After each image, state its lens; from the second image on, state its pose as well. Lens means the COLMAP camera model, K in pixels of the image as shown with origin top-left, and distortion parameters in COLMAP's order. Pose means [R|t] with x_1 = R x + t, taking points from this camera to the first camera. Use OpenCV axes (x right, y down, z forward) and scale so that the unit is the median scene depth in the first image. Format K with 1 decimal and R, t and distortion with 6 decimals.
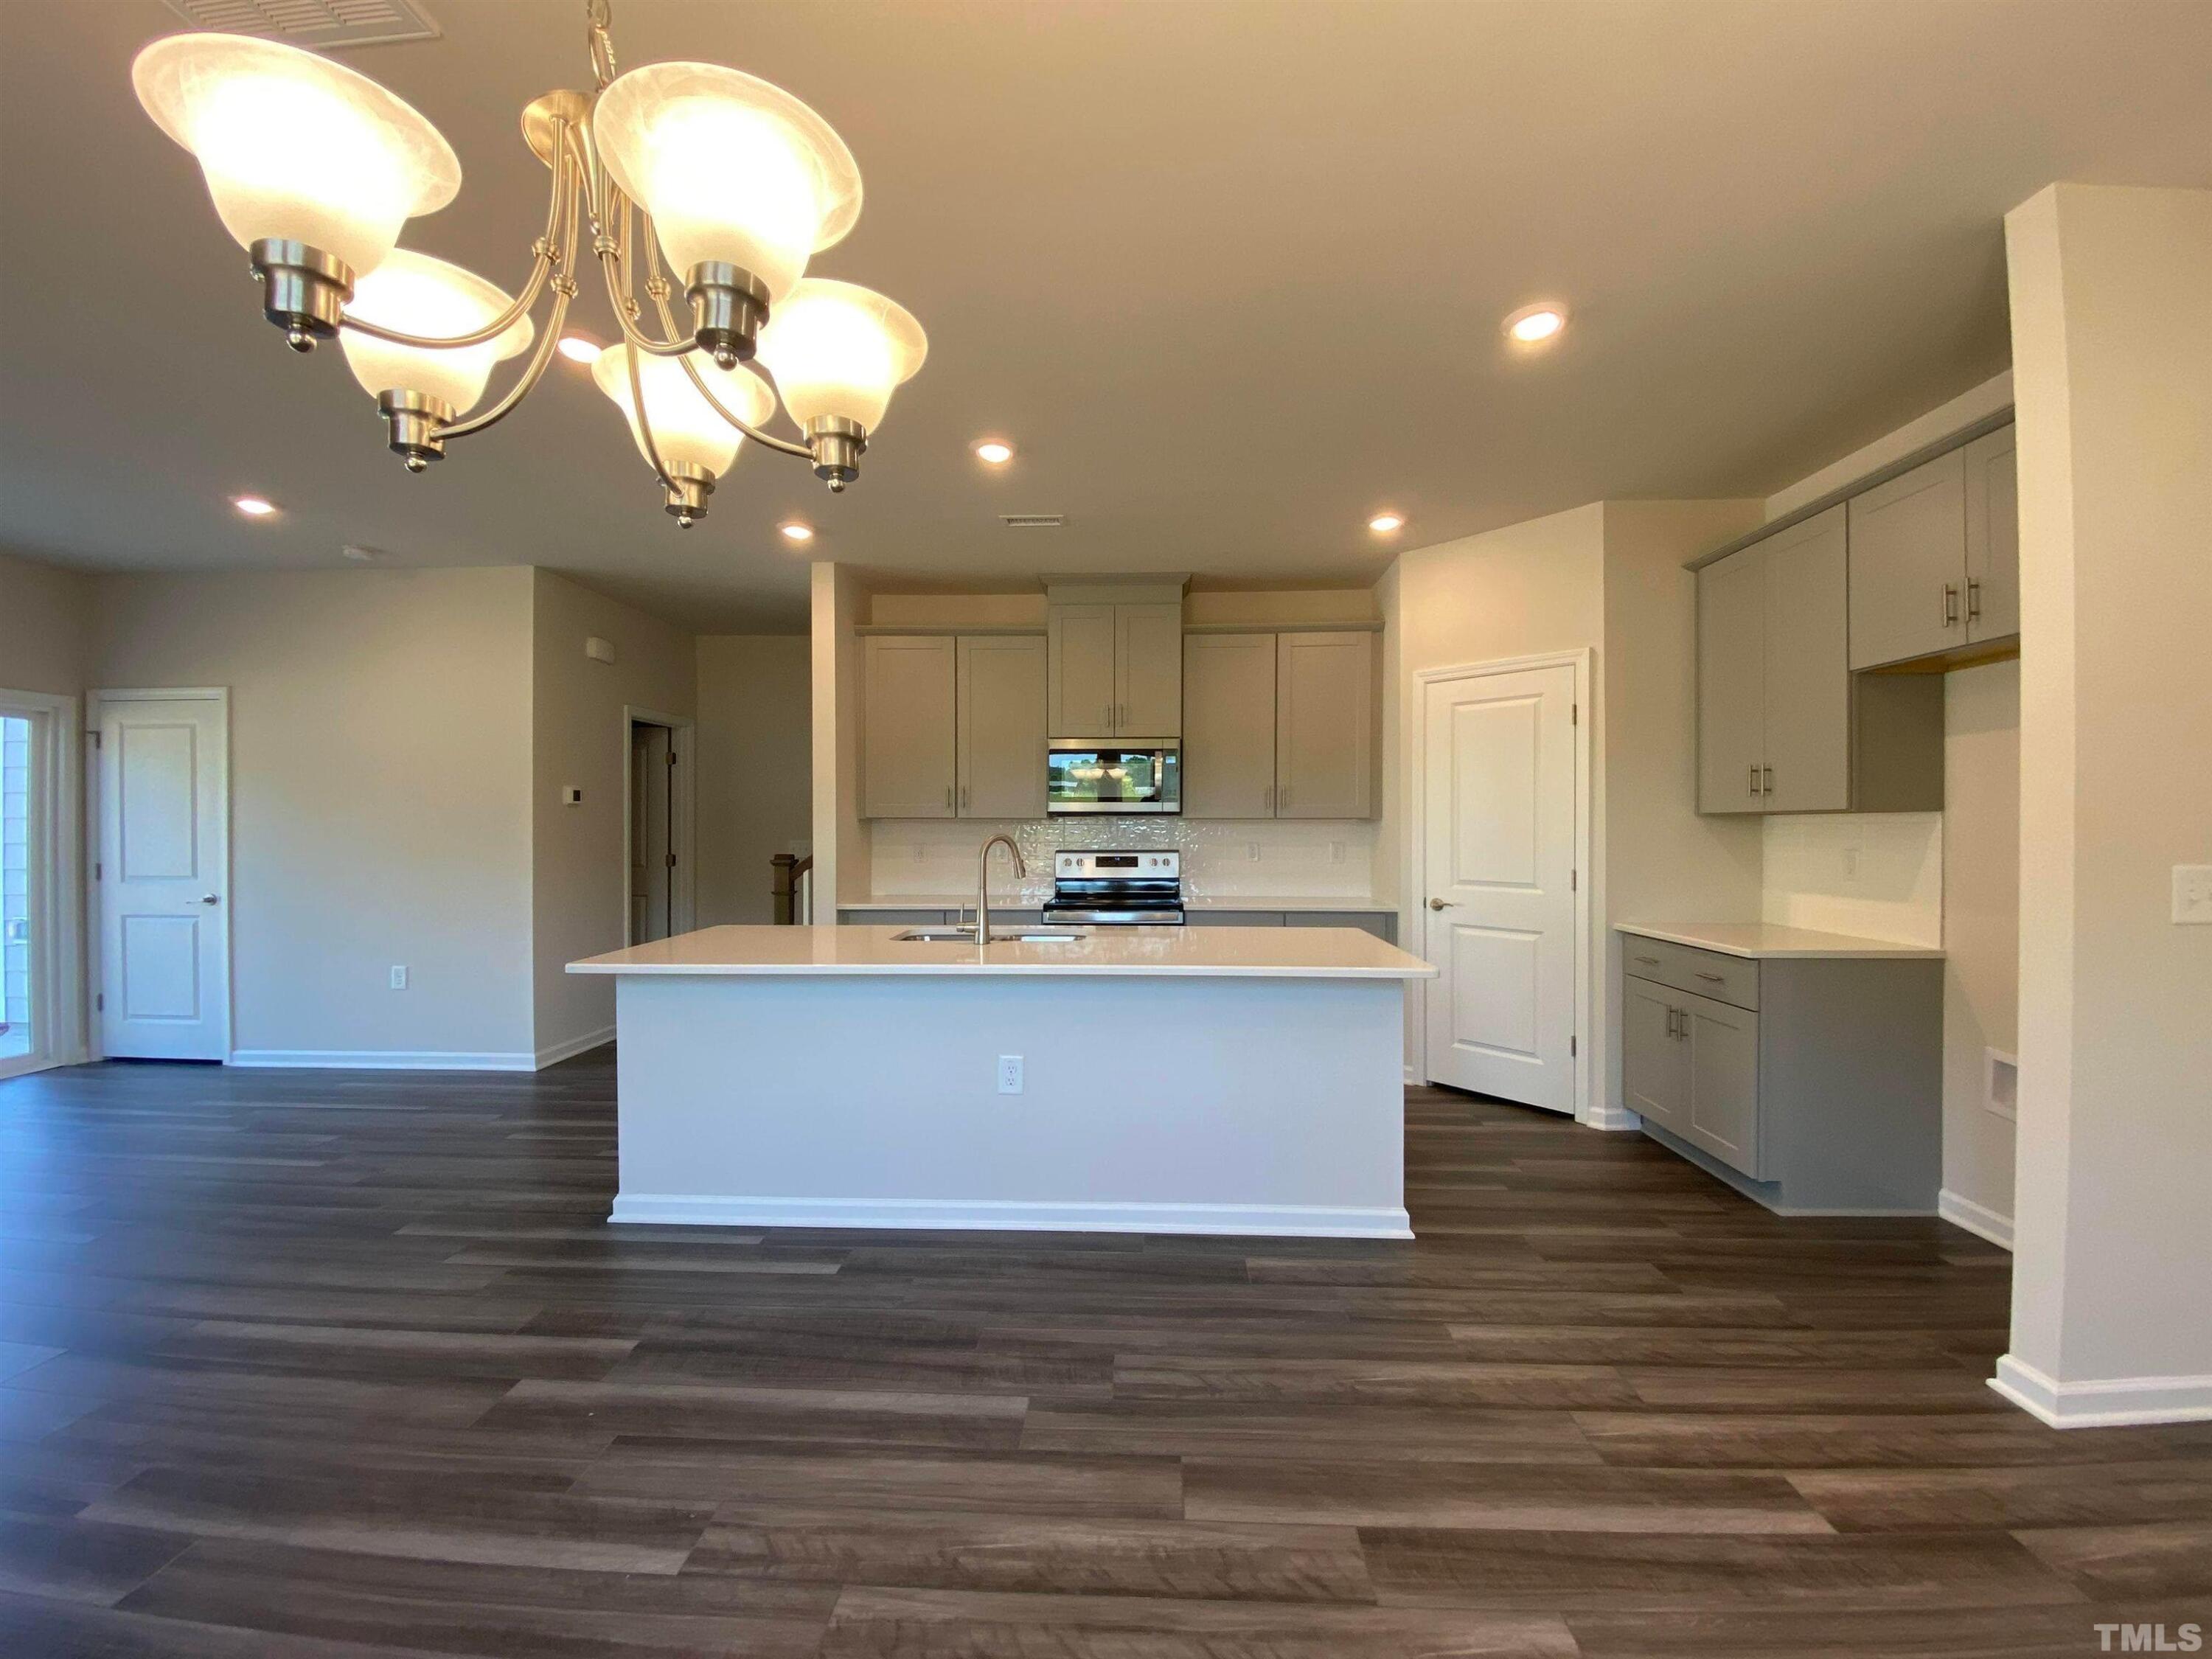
lens RADIAL K [[897.0, 0, 1100.2], [0, 897.0, 832.8], [0, 0, 1]] dist [0.009463, -0.014066]
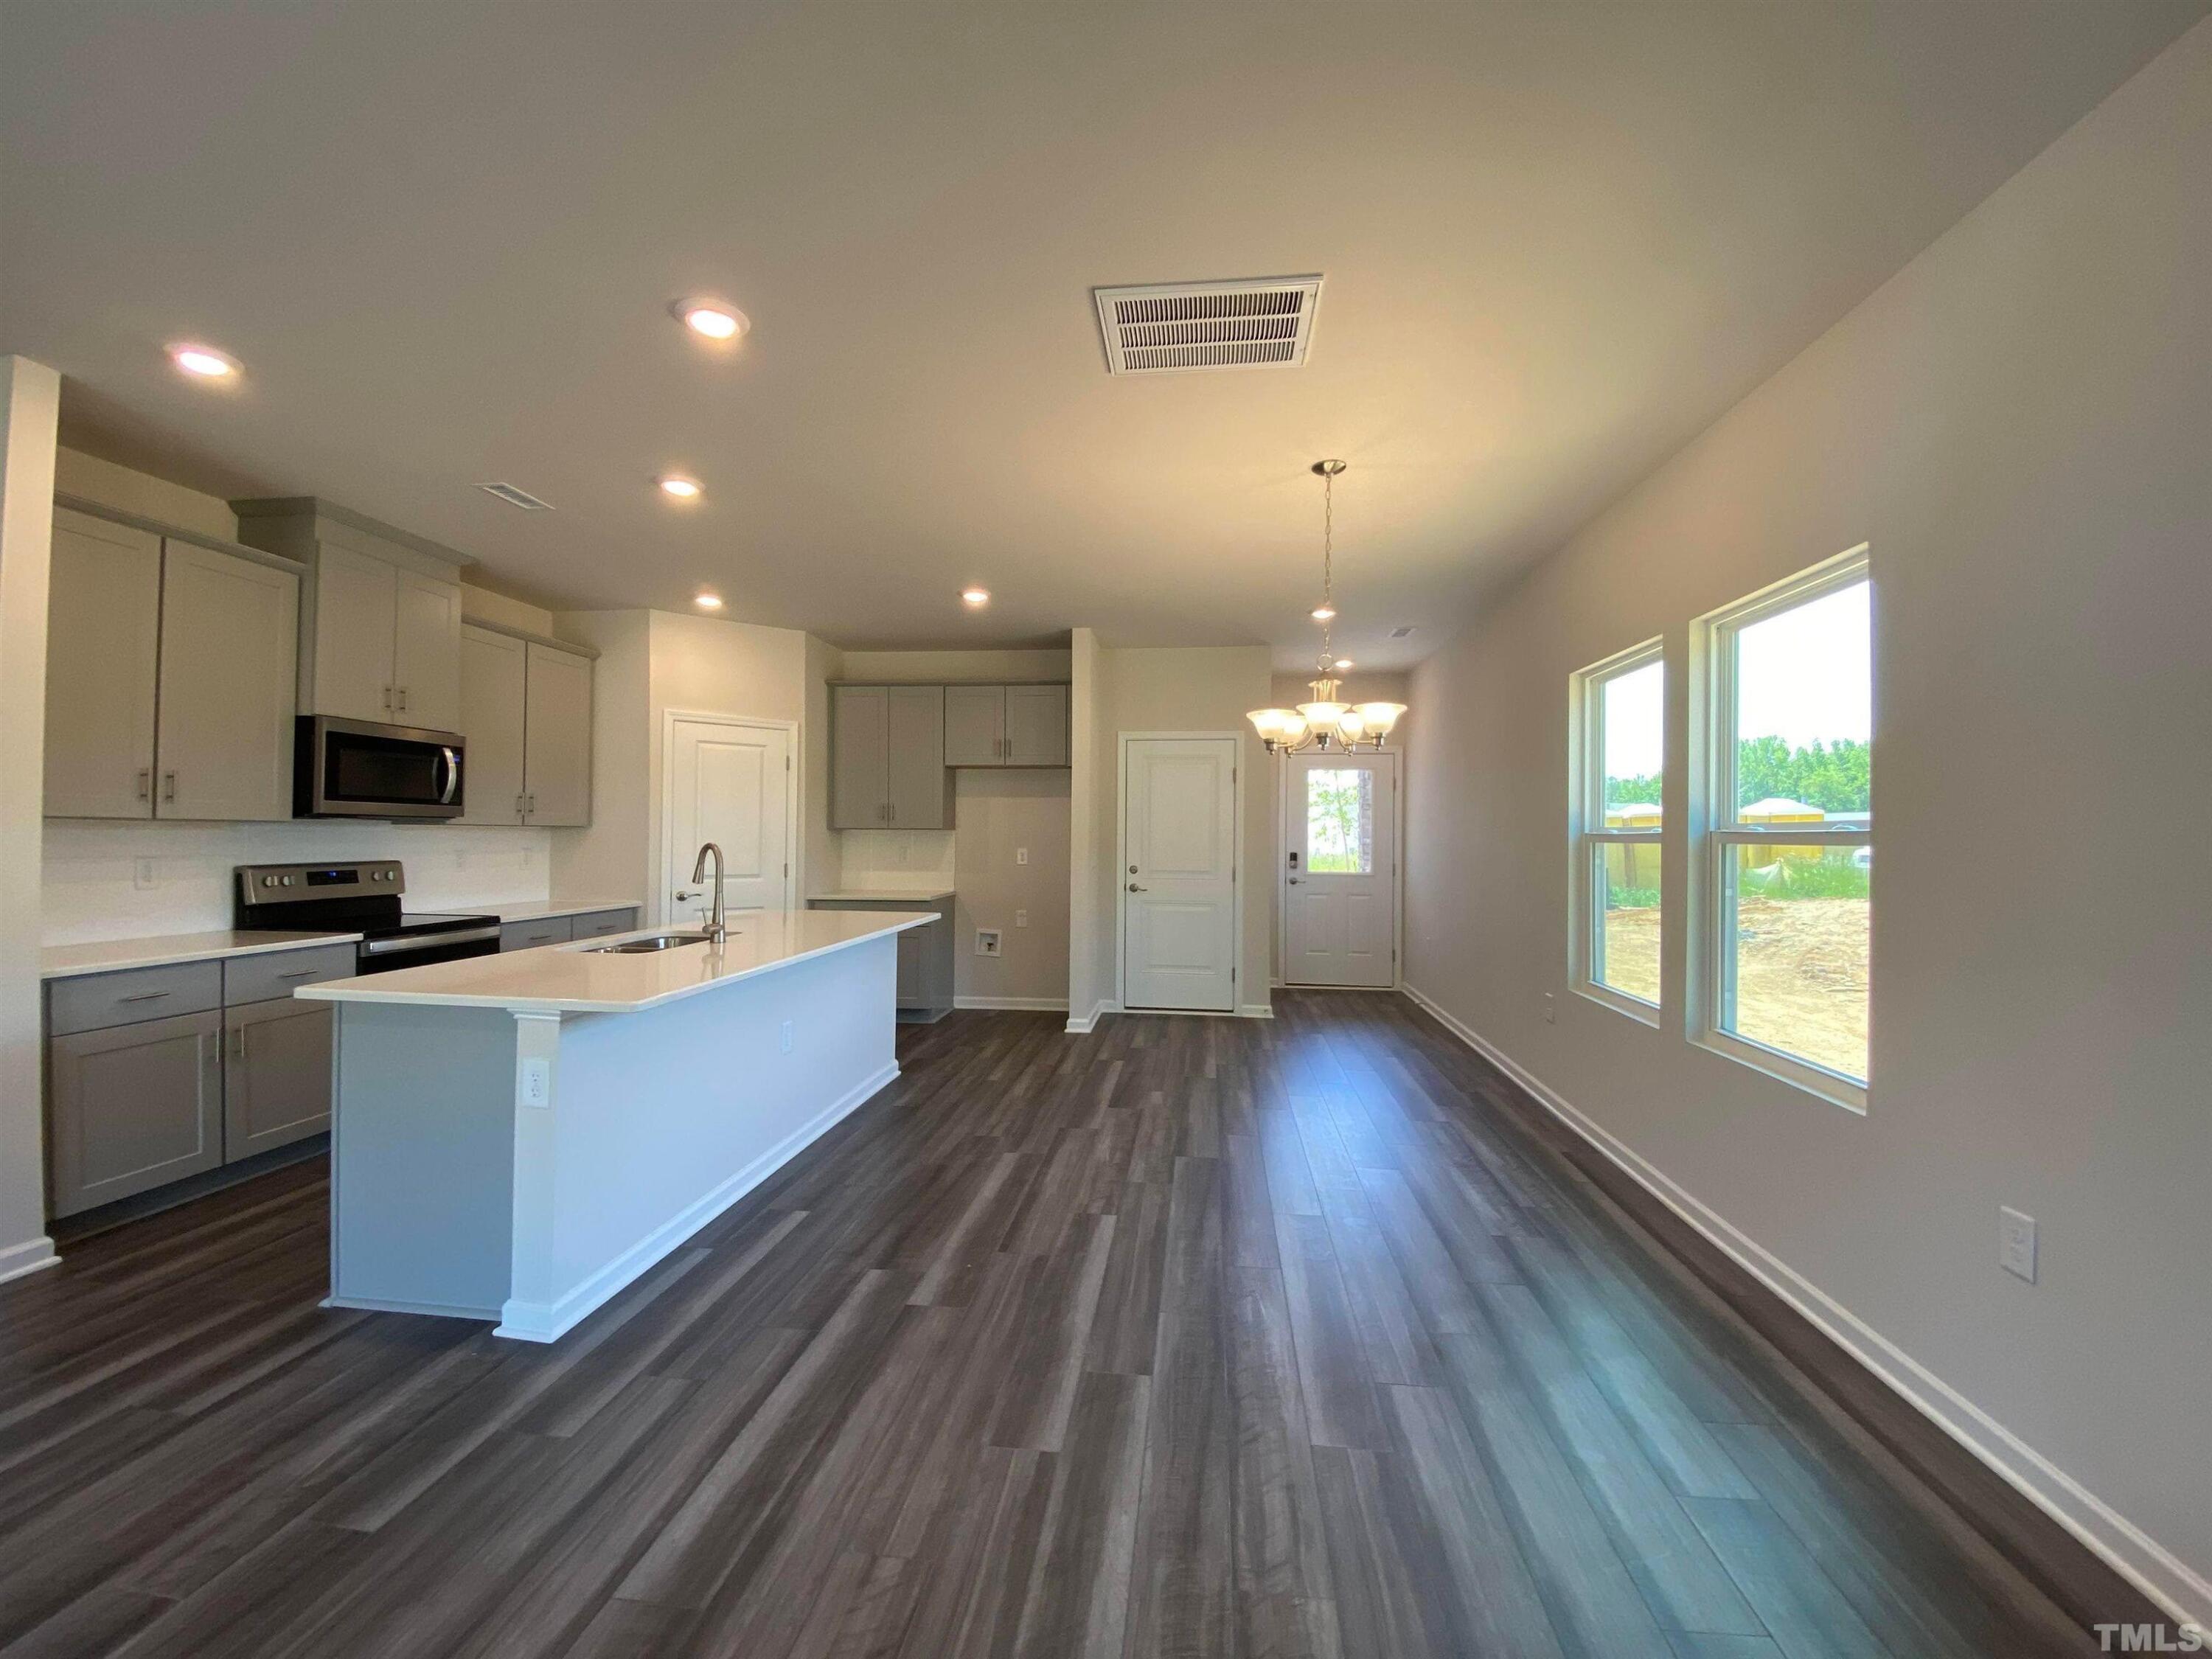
lens RADIAL K [[897.0, 0, 1112.8], [0, 897.0, 839.6], [0, 0, 1]] dist [0.009463, -0.014066]
pose [[0.056330, -0.002386, 0.998409, -1.030220], [-0.001533, 0.999996, 0.002476, -0.004844], [-0.998411, -0.001670, 0.056326, 0.374796]]
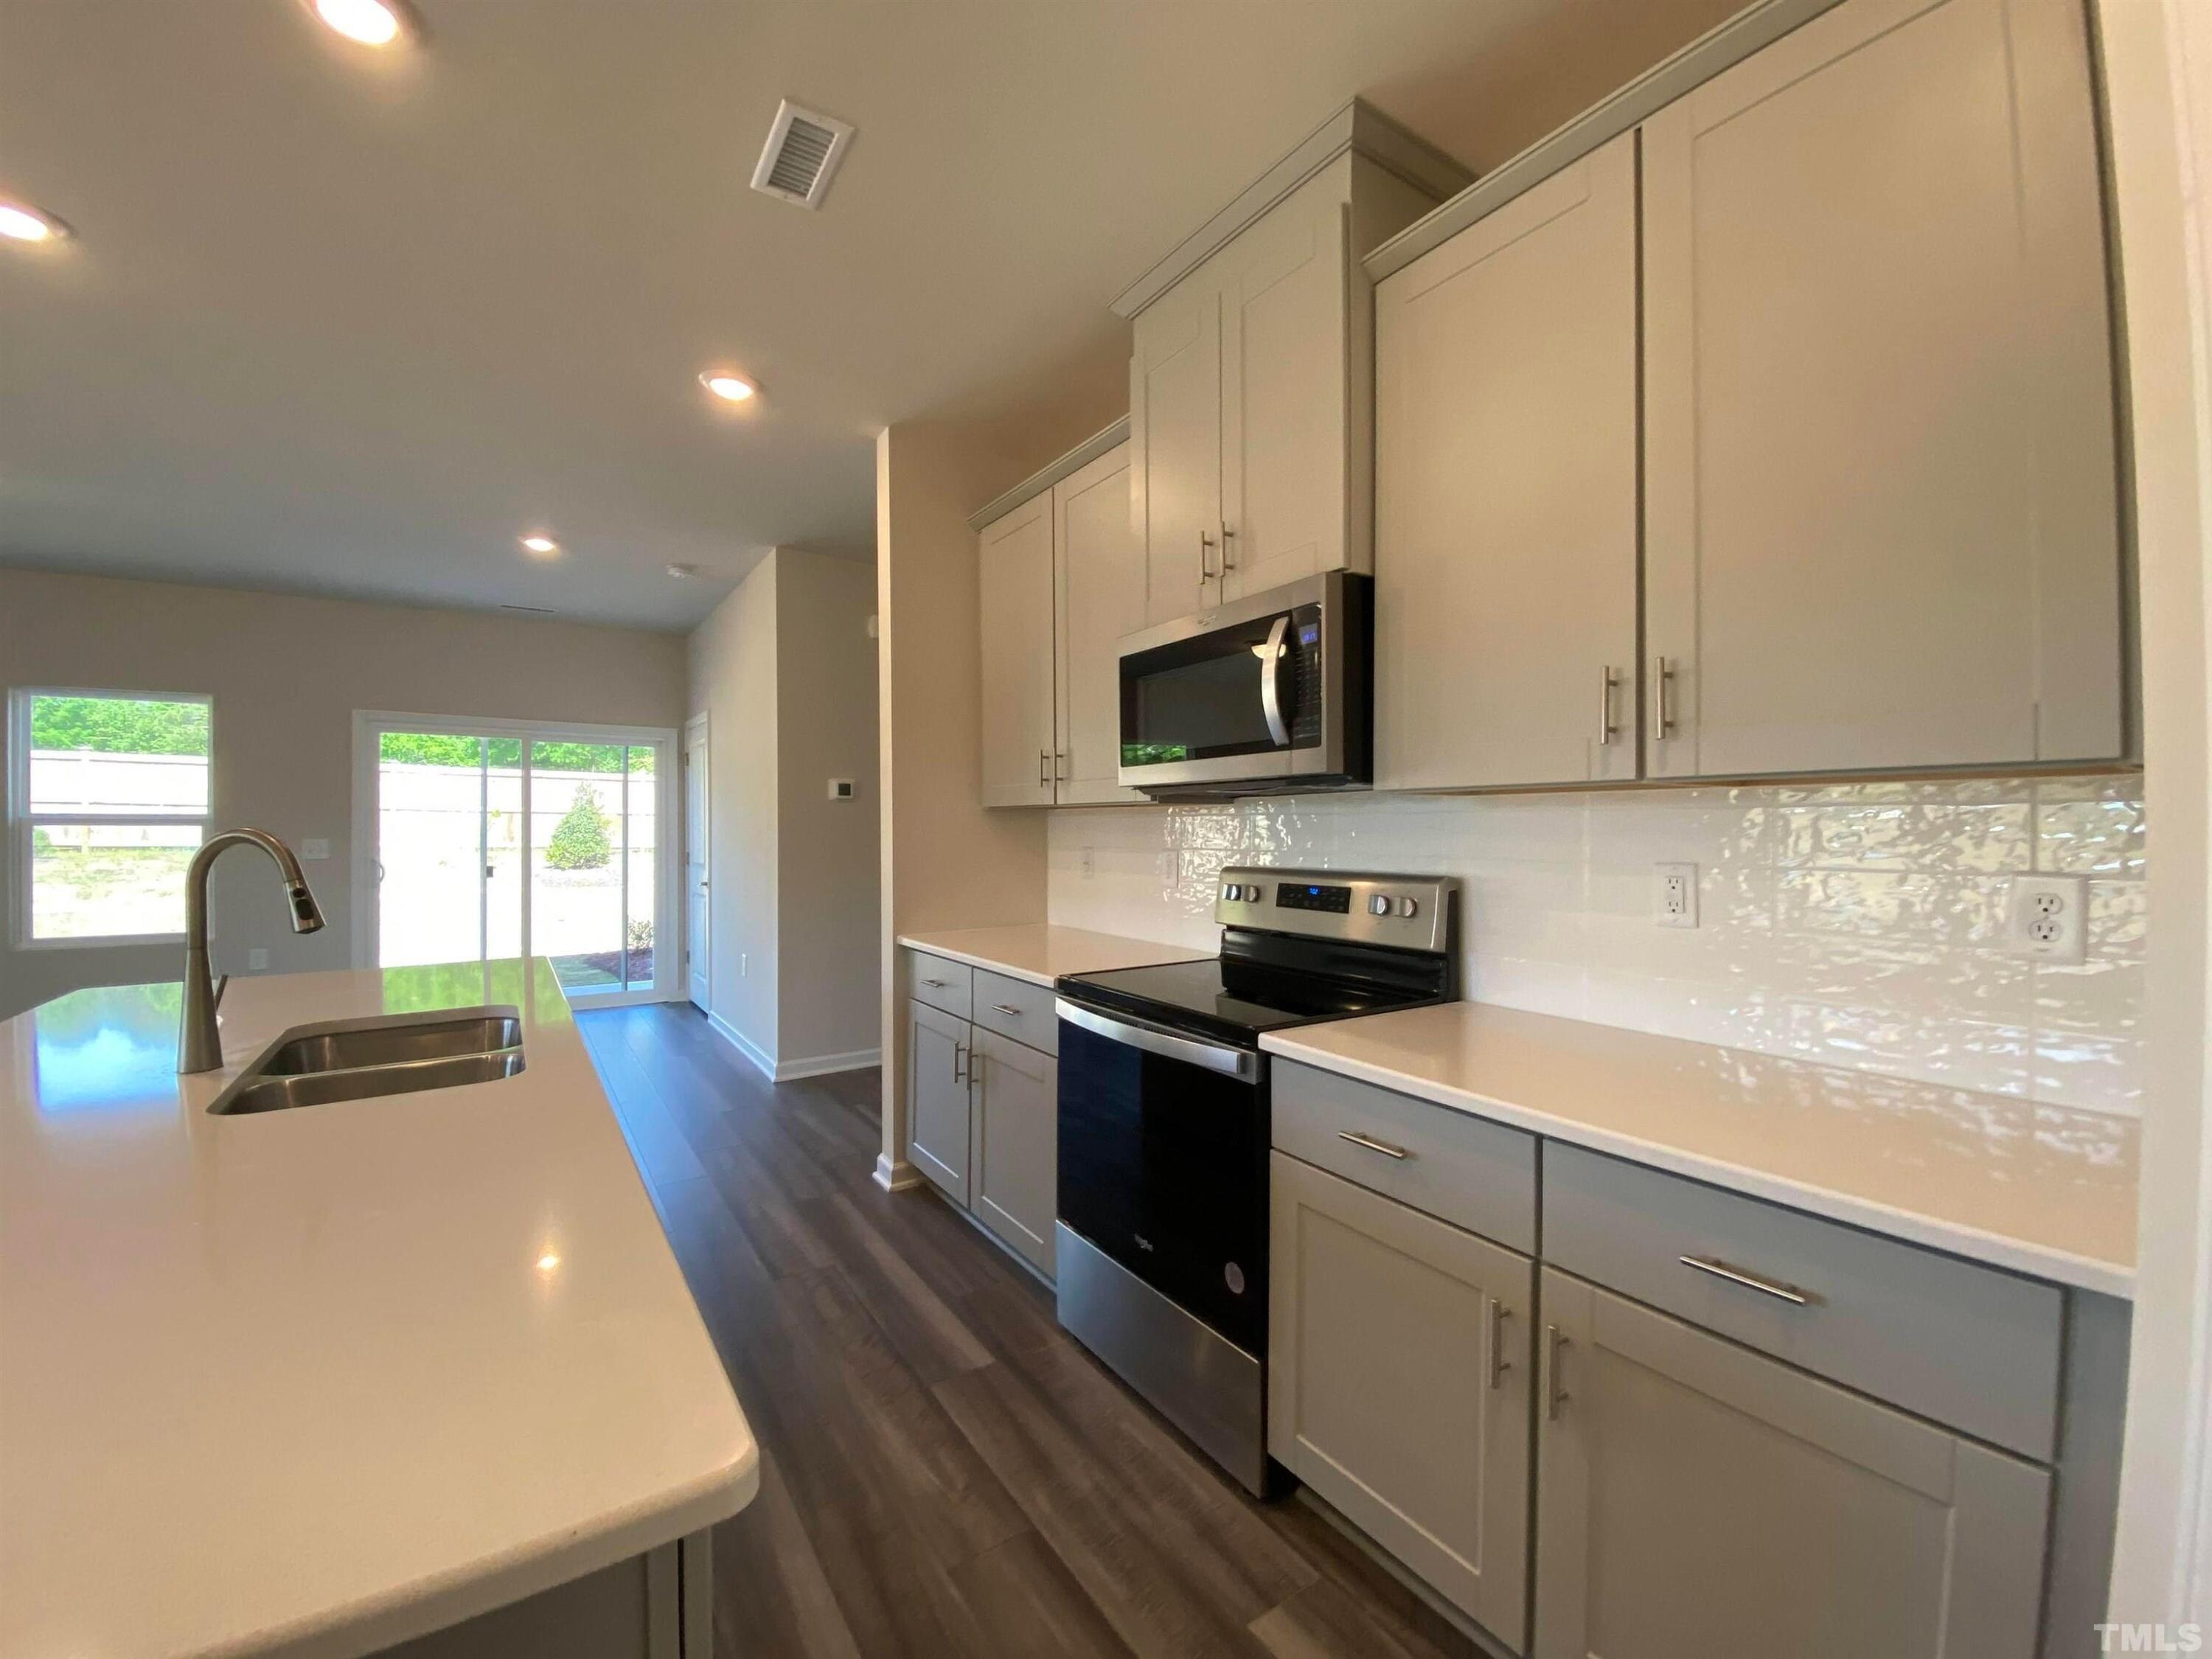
lens RADIAL K [[897.0, 0, 1103.7], [0, 897.0, 827.5], [0, 0, 1]] dist [0.009463, -0.014066]
pose [[0.603182, -0.001524, -0.797602, 0.428394], [-0.003415, 0.999984, -0.004493, 0.000866], [0.797597, 0.005434, 0.603167, 0.920792]]
